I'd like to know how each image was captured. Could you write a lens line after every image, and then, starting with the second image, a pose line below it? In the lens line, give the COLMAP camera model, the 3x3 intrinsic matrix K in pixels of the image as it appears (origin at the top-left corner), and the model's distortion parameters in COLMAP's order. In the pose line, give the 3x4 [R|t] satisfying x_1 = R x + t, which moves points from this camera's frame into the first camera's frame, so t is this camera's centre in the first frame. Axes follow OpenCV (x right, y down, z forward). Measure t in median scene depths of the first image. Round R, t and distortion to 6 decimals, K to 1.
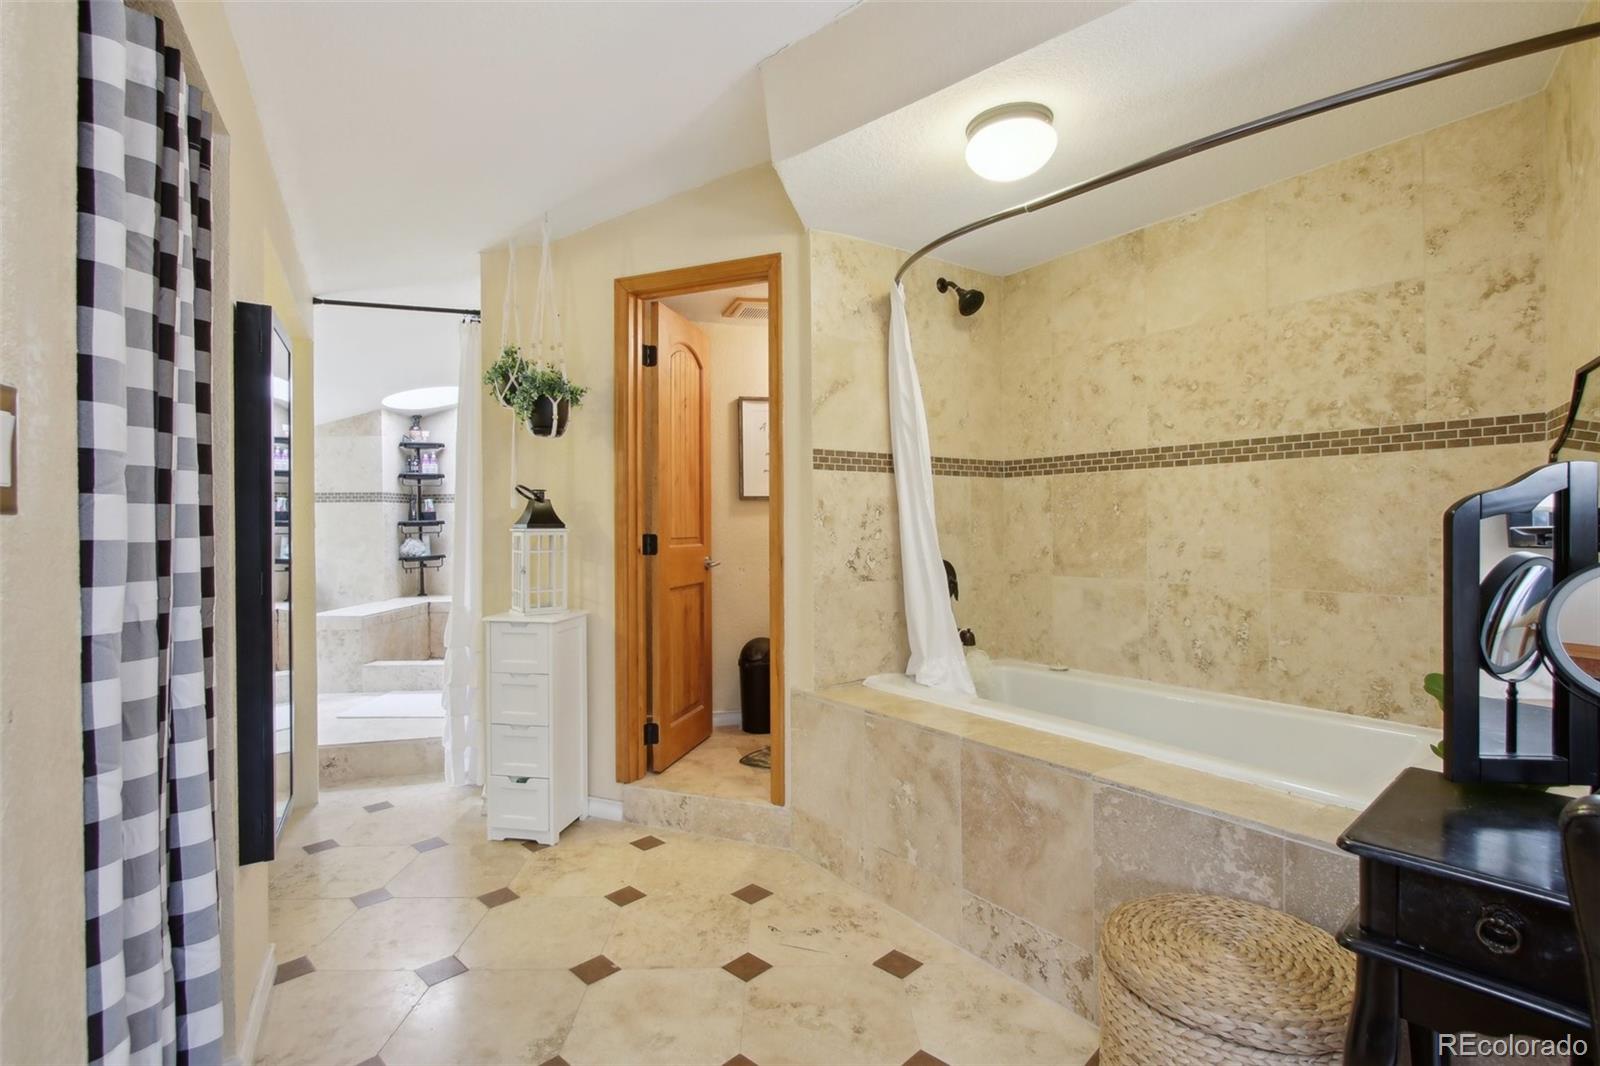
lens RADIAL K [[761.4, 0, 794.7], [0, 761.4, 524.8], [0, 0, 1]] dist [-0.023264, 0.000291]
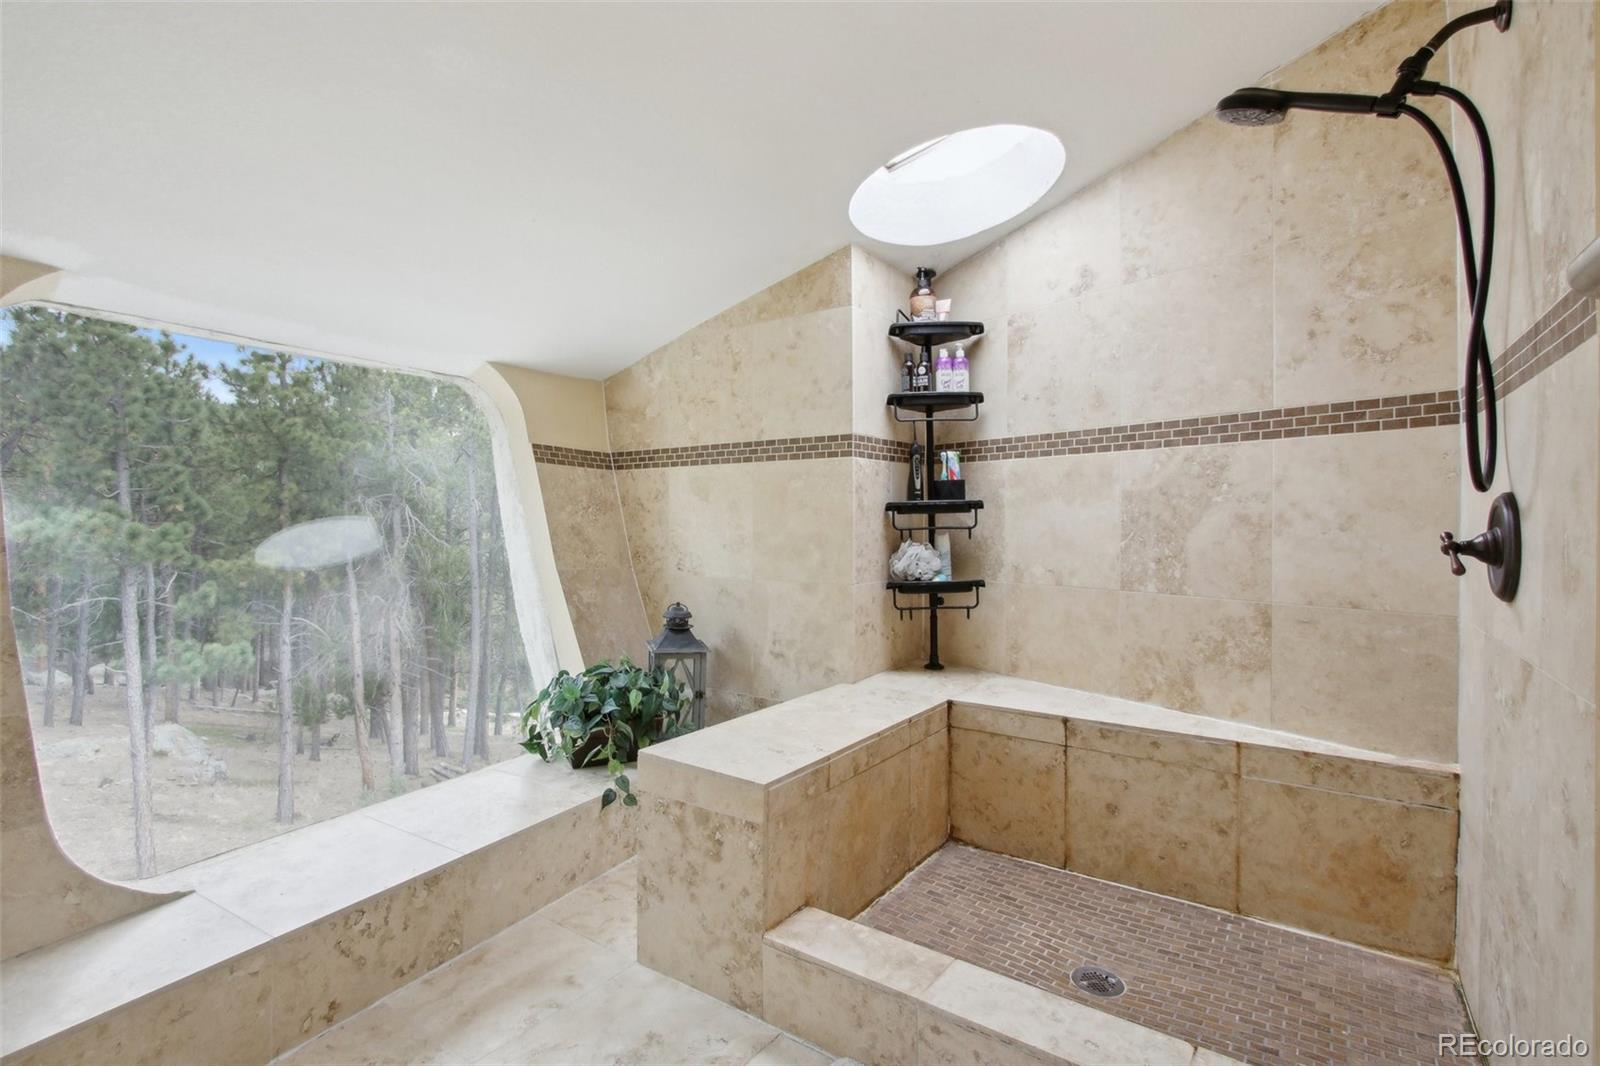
lens RADIAL K [[761.4, 0, 798.2], [0, 761.4, 528.2], [0, 0, 1]] dist [-0.023264, 0.000291]
pose [[0.808107, 0.013972, -0.588870, -0.298352], [-0.006017, 0.999862, 0.015466, 0.004228], [0.589005, -0.008955, 0.808080, 0.600046]]
